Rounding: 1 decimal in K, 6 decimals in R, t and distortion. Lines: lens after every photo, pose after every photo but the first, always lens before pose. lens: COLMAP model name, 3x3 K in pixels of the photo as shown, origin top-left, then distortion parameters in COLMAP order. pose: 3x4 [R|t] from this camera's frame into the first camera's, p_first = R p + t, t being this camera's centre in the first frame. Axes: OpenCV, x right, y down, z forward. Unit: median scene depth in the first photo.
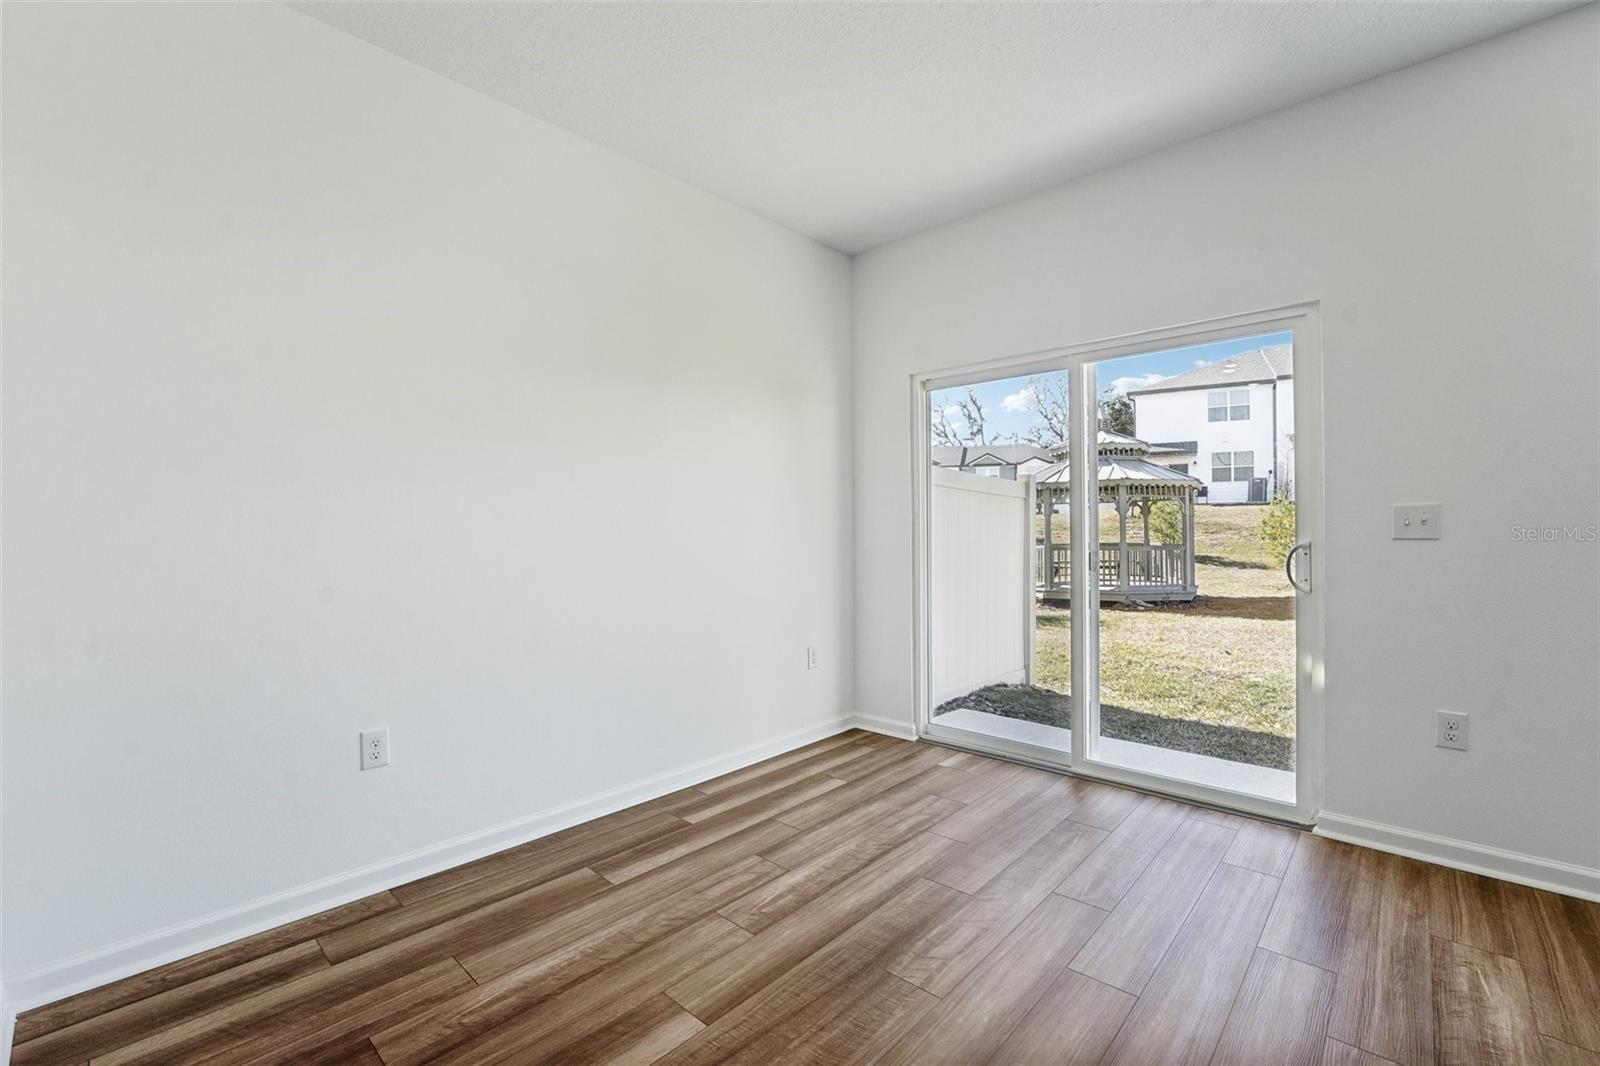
lens RADIAL K [[680.7, 0, 800.0], [0, 680.7, 533.0], [0, 0, 1]] dist [-0.026673, 0.000084]
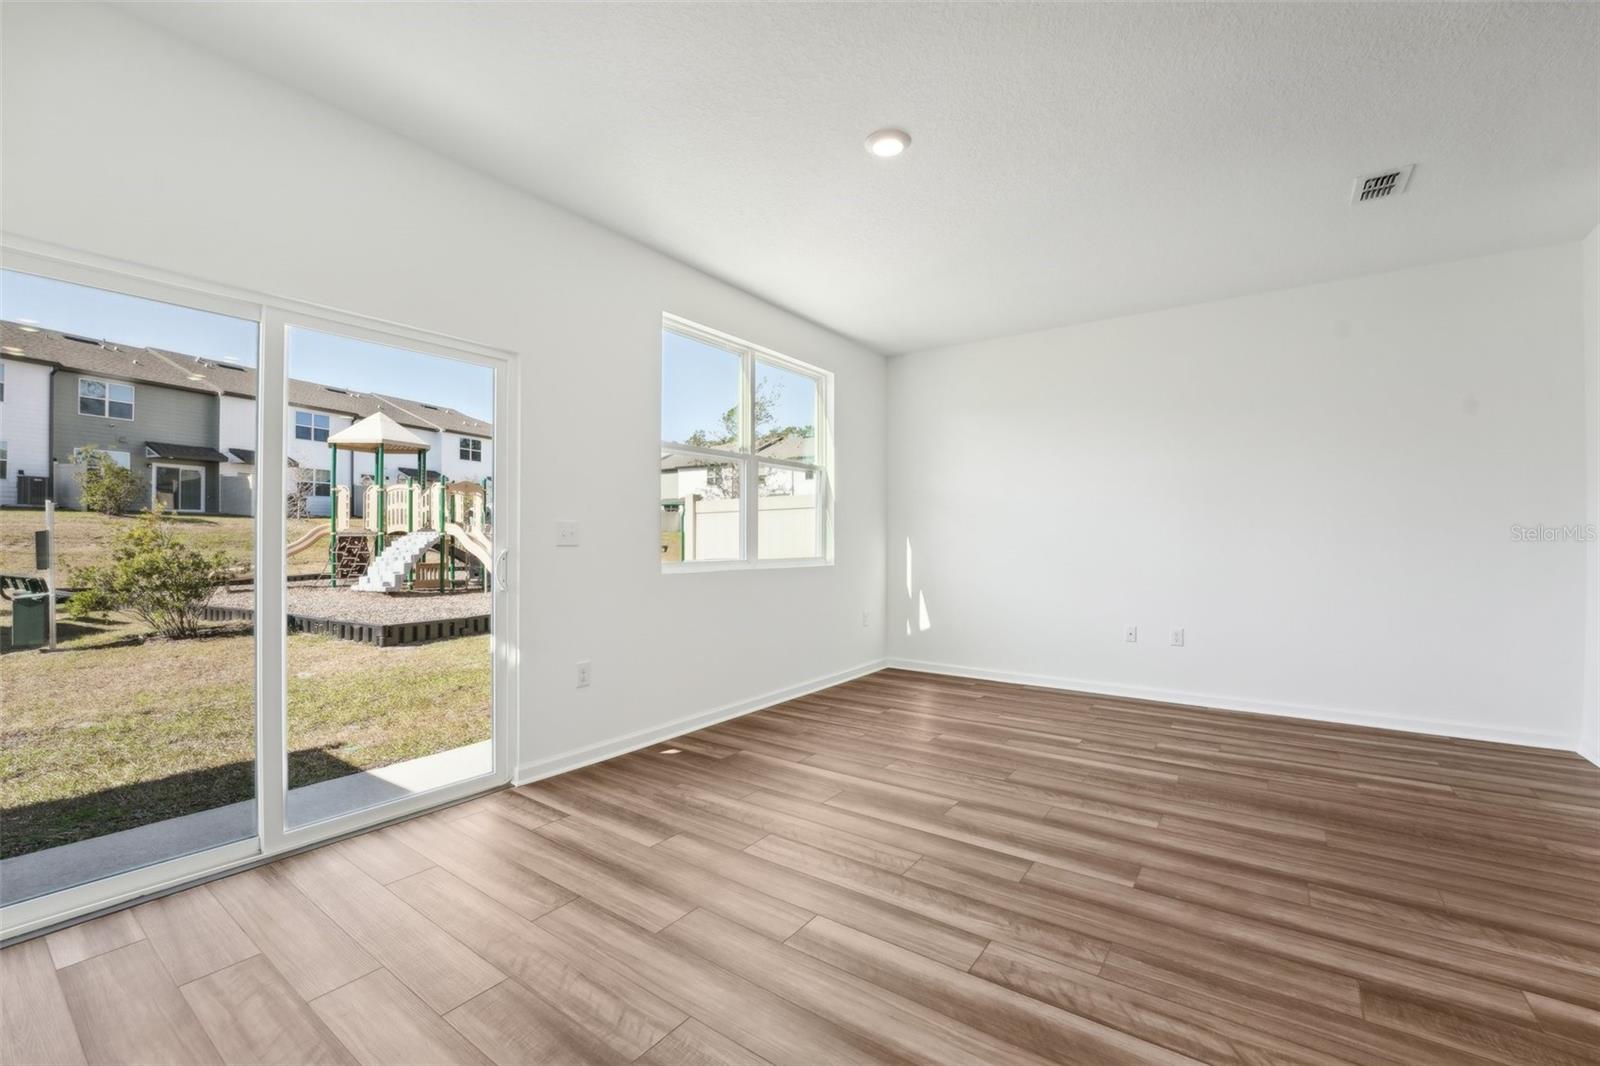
lens RADIAL K [[666.3, 0, 800.0], [0, 666.3, 533.0], [0, 0, 1]] dist [-0.030041, 0.004342]
pose [[-0.121782, 0.015750, 0.992432, -0.337621], [0.003495, 0.999875, -0.015439, 0.004188], [-0.992551, 0.001588, -0.121822, 0.424380]]
